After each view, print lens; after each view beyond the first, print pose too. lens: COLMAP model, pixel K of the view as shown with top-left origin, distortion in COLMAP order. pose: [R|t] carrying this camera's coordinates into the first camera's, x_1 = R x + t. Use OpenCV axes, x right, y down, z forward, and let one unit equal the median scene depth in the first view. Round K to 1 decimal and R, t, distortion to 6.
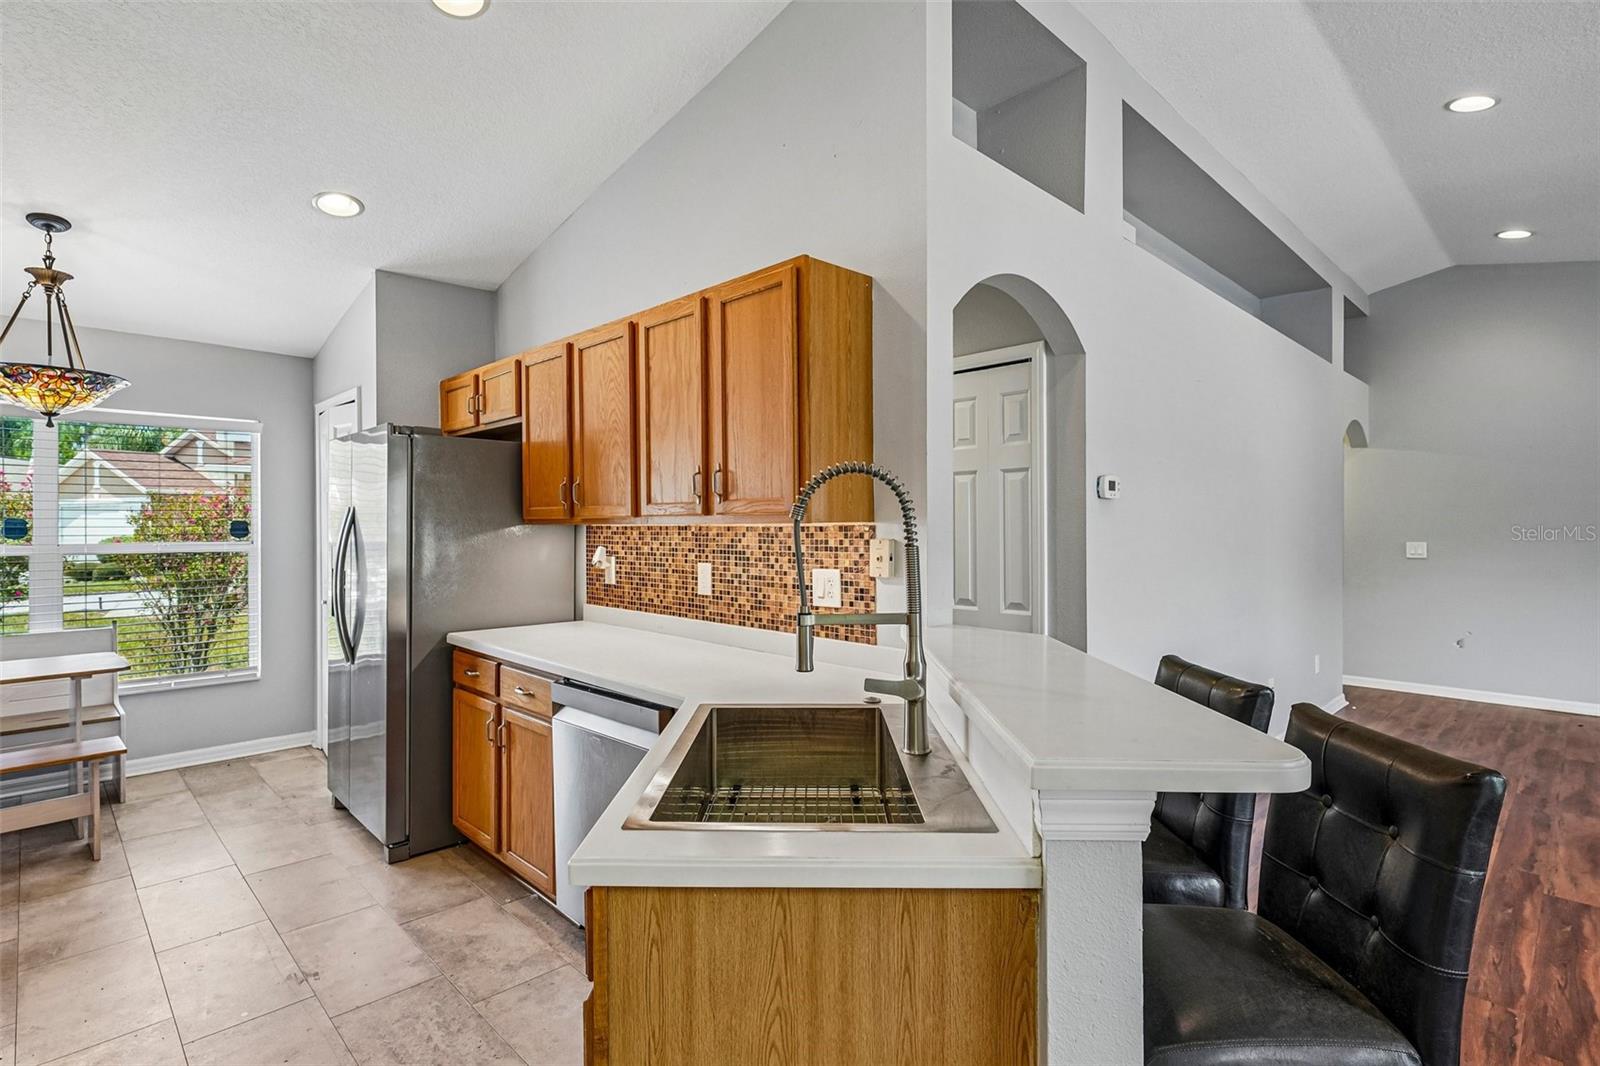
lens RADIAL K [[821.3, 0, 802.9], [0, 821.3, 523.0], [0, 0, 1]] dist [0.003720, 0.003393]
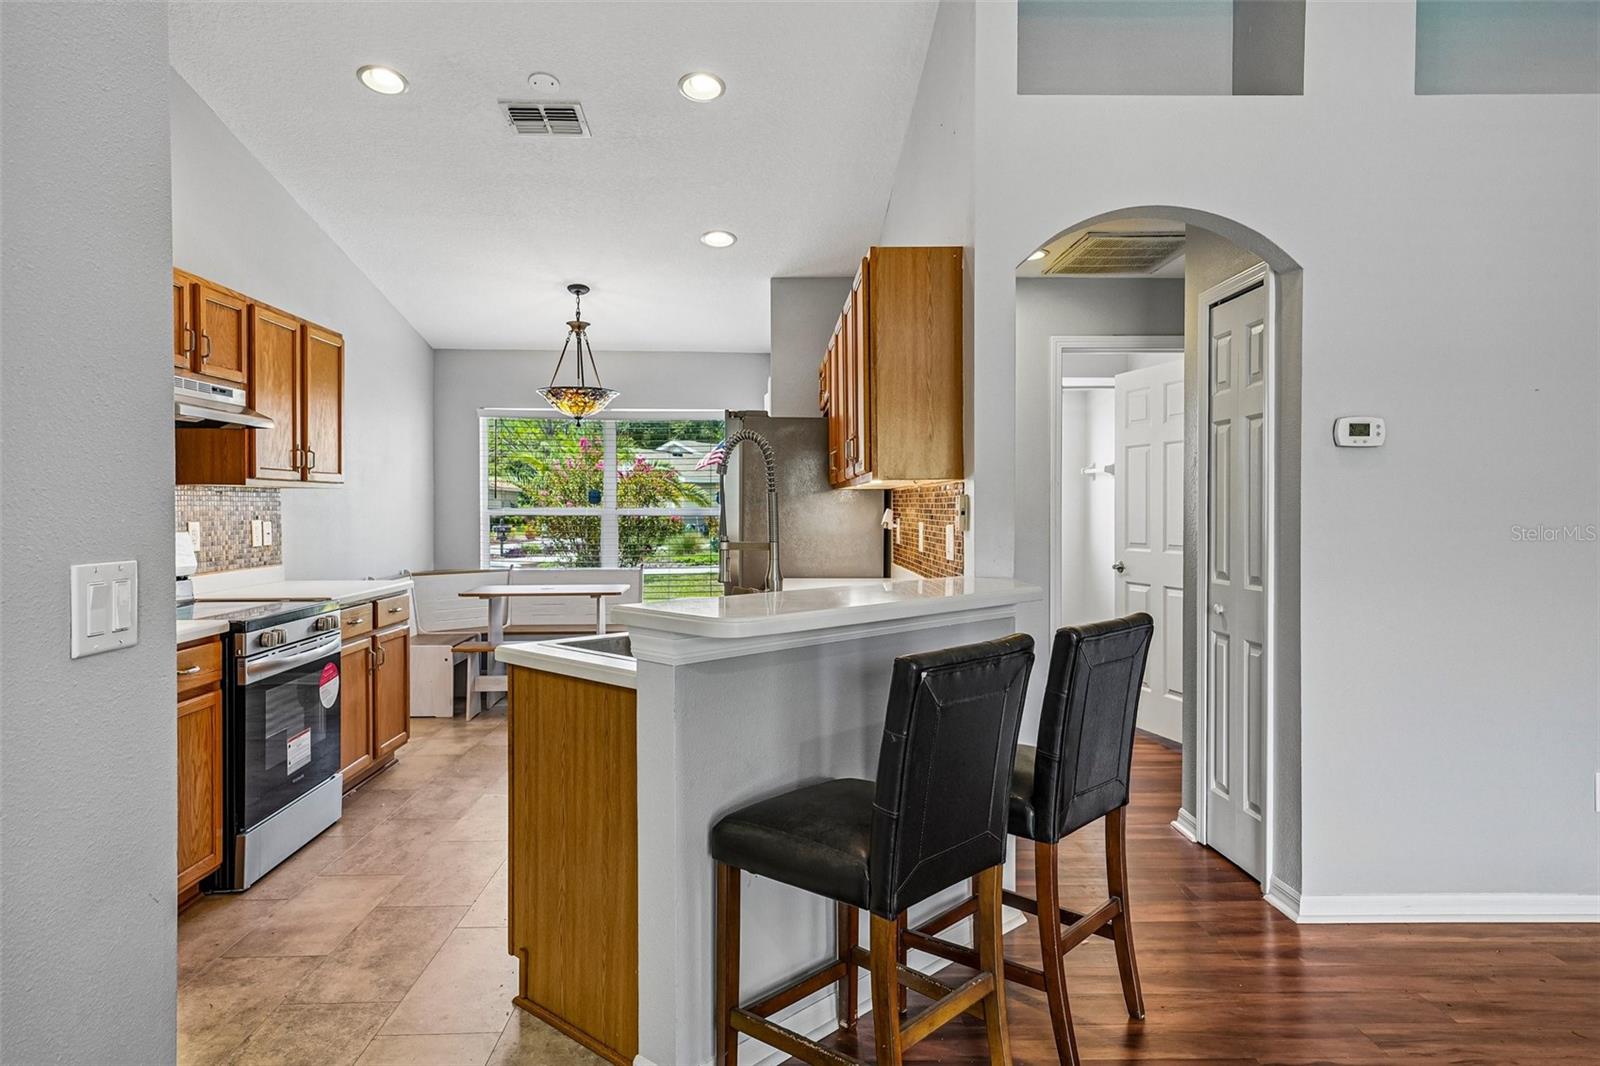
lens RADIAL K [[1039.1, 0, 790.2], [0, 1039.1, 512.8], [0, 0, 1]] dist [0.066173, -0.005253]
pose [[0.725121, 0.004941, -0.688604, 0.688220], [-0.000230, 0.999976, 0.006933, 0.027348], [0.688621, -0.004869, 0.725105, -0.109045]]
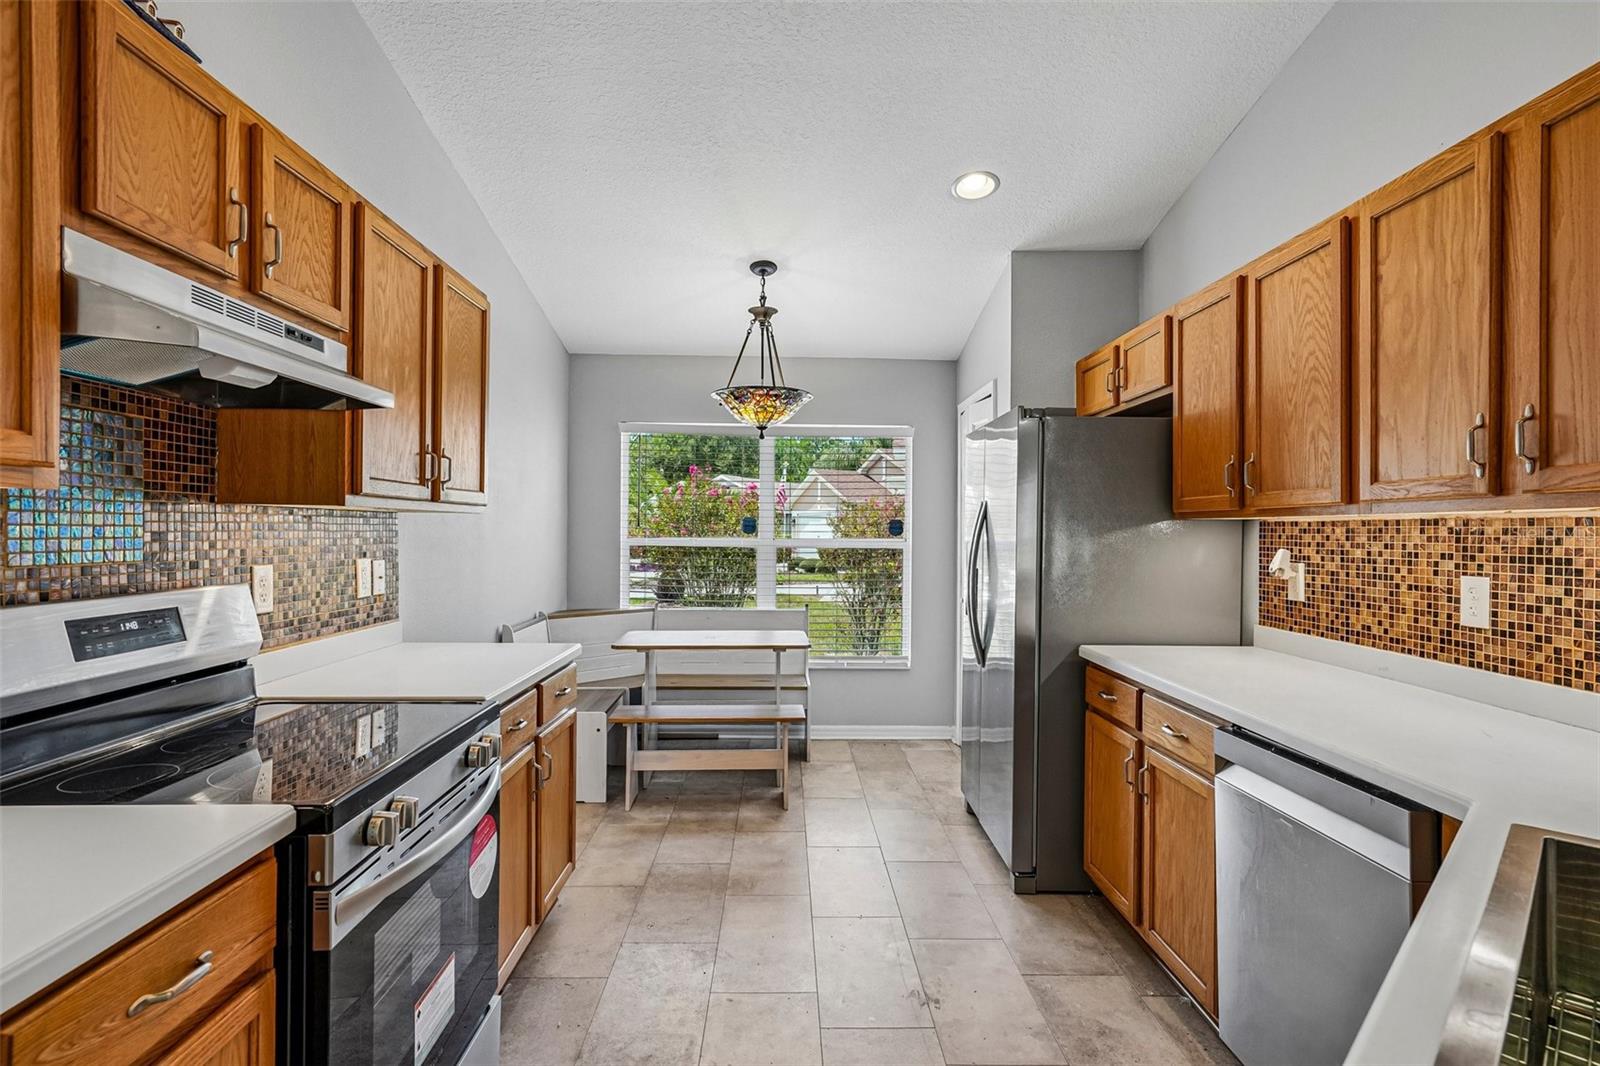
lens RADIAL K [[821.3, 0, 792.5], [0, 821.3, 533.9], [0, 0, 1]] dist [0.003720, 0.003393]
pose [[0.730319, 0.010019, -0.683033, -0.065359], [-0.009944, 0.999942, 0.004035, 0.017049], [0.683034, 0.003845, 0.730377, 0.165319]]
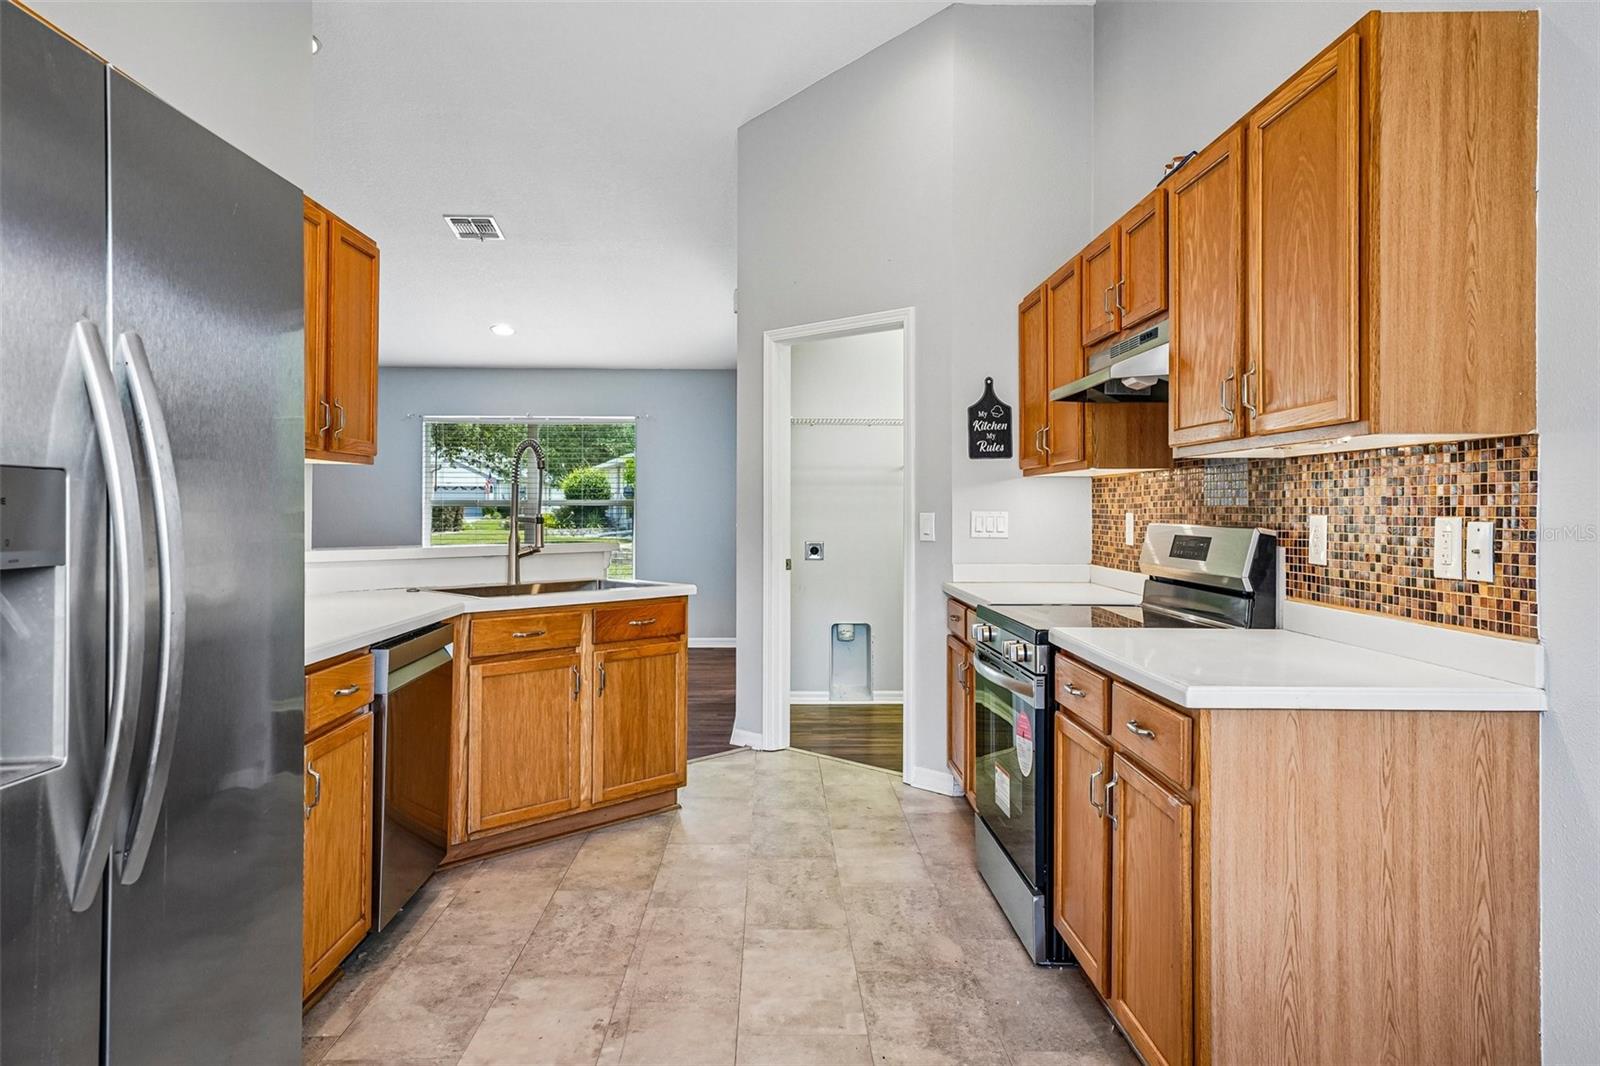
lens RADIAL K [[1030.3, 0, 802.0], [0, 1030.3, 508.0], [0, 0, 1]] dist [0.039749, -0.005470]
pose [[-0.734155, -0.002154, 0.678978, -1.081173], [-0.003506, 0.999994, -0.000617, 0.045287], [-0.678972, -0.002834, -0.734158, 1.229840]]
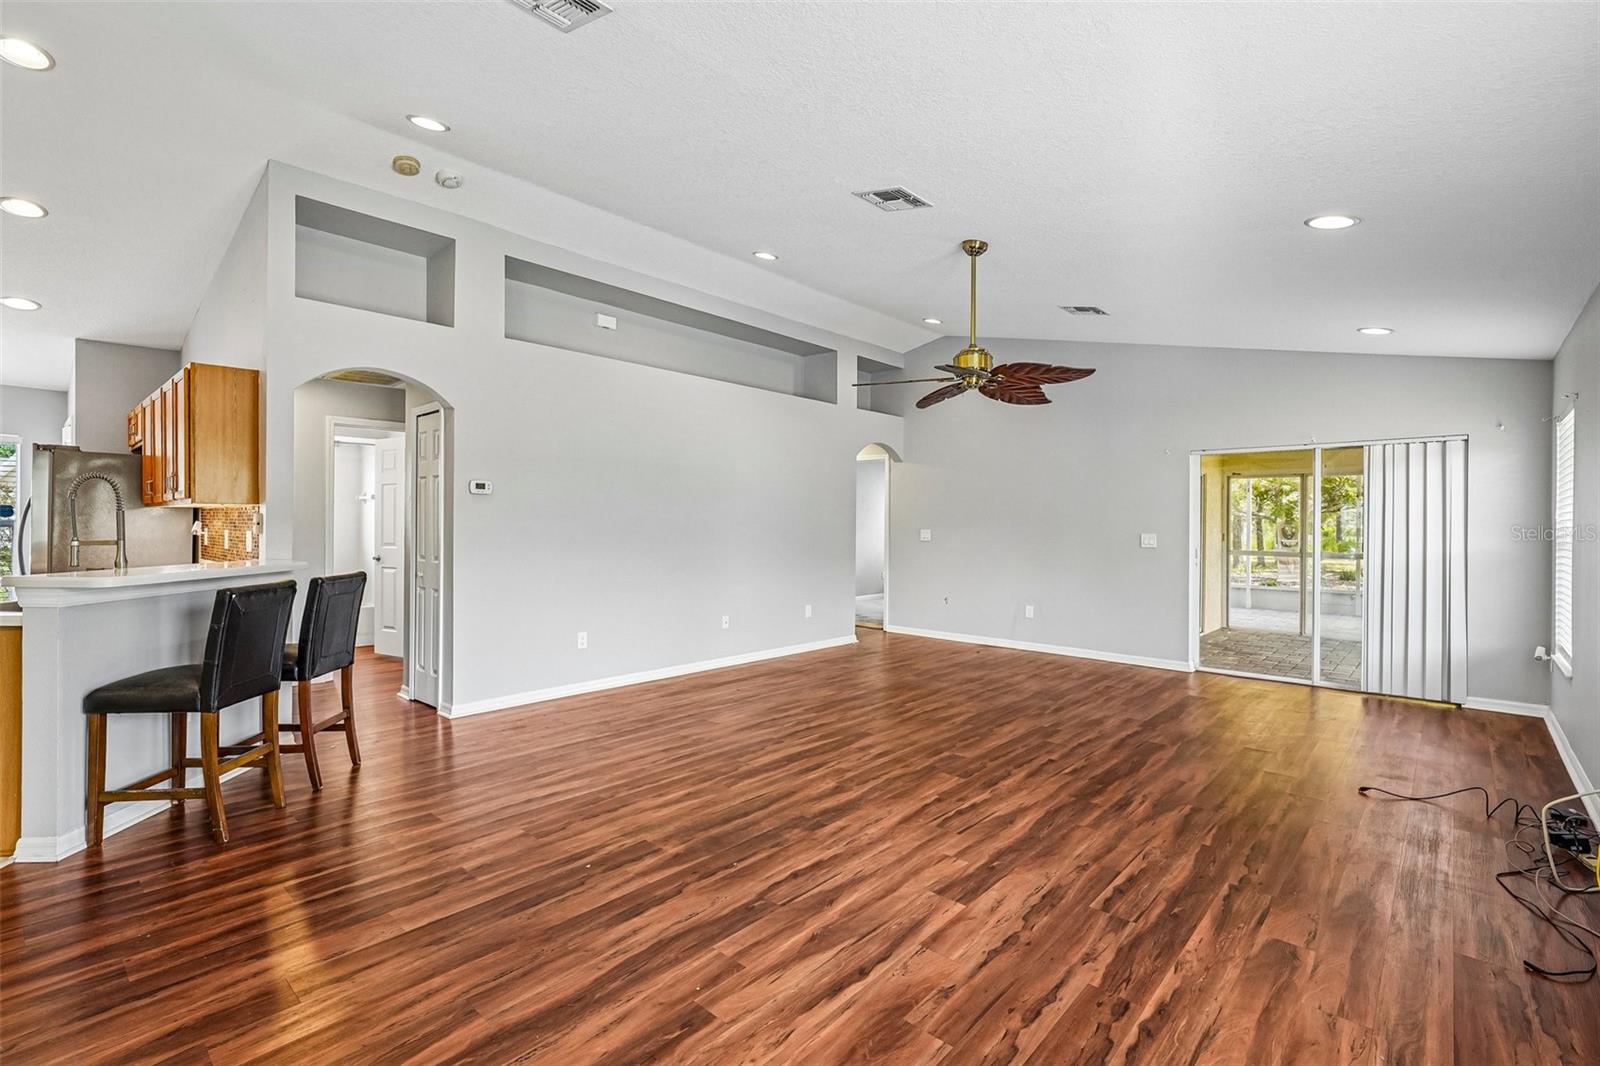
lens RADIAL K [[734.0, 0, 818.4], [0, 734.0, 521.7], [0, 0, 1]] dist [-0.015592, 0.001068]
pose [[0.998356, 0.007236, 0.056861, 1.005003], [-0.007124, 0.999972, -0.002172, 0.027071], [-0.056875, 0.001764, 0.998380, -0.564930]]
